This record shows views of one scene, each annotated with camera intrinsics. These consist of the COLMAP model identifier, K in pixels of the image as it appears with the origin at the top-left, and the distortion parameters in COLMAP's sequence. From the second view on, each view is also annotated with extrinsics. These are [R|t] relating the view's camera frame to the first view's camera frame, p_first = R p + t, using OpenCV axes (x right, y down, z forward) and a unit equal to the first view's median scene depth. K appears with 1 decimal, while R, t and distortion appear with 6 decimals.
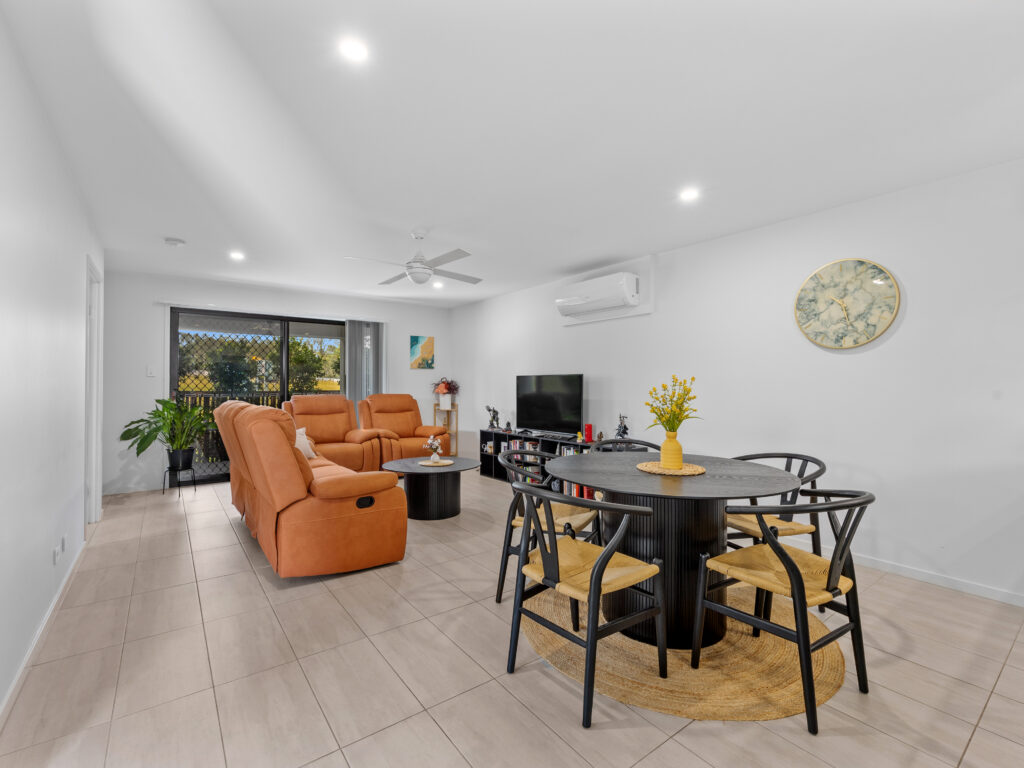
lens RADIAL K [[461.6, 0, 512.0], [0, 461.6, 384.0], [0, 0, 1]] dist [-0.000152, 0.000329]
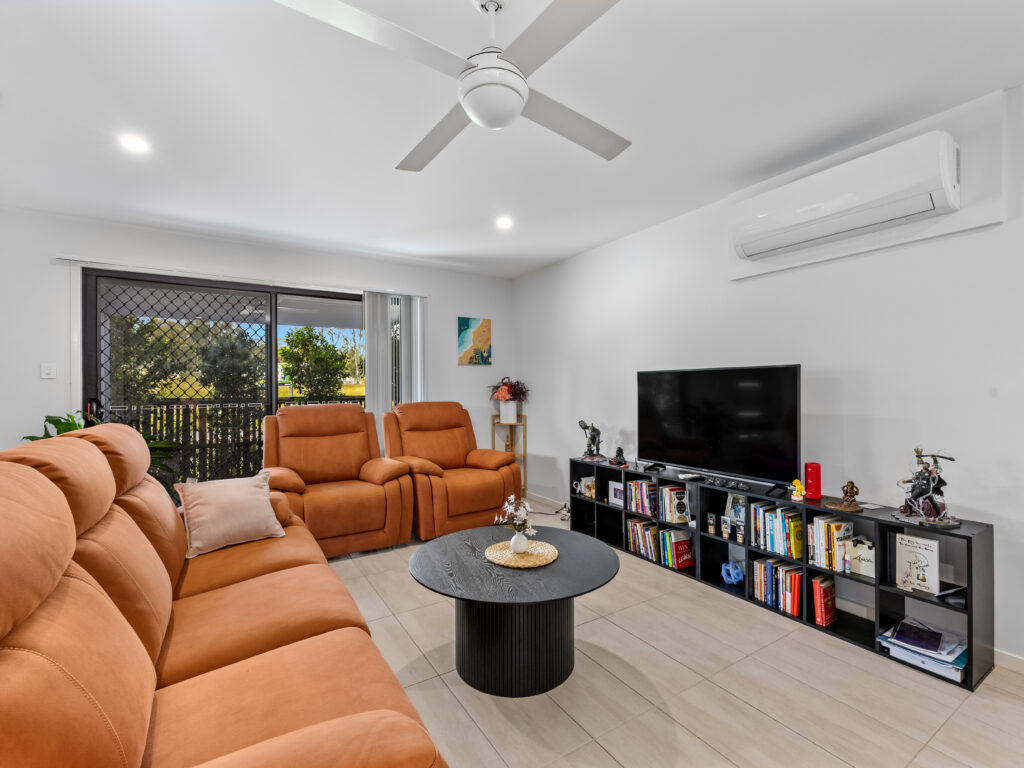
lens RADIAL K [[461.6, 0, 512.0], [0, 461.6, 384.0], [0, 0, 1]] dist [-0.000152, 0.000329]
pose [[0.996019, -0.009460, -0.088640, -0.092033], [0.009122, 0.999949, -0.004227, -0.000731], [0.088675, 0.003402, 0.996055, 0.370923]]
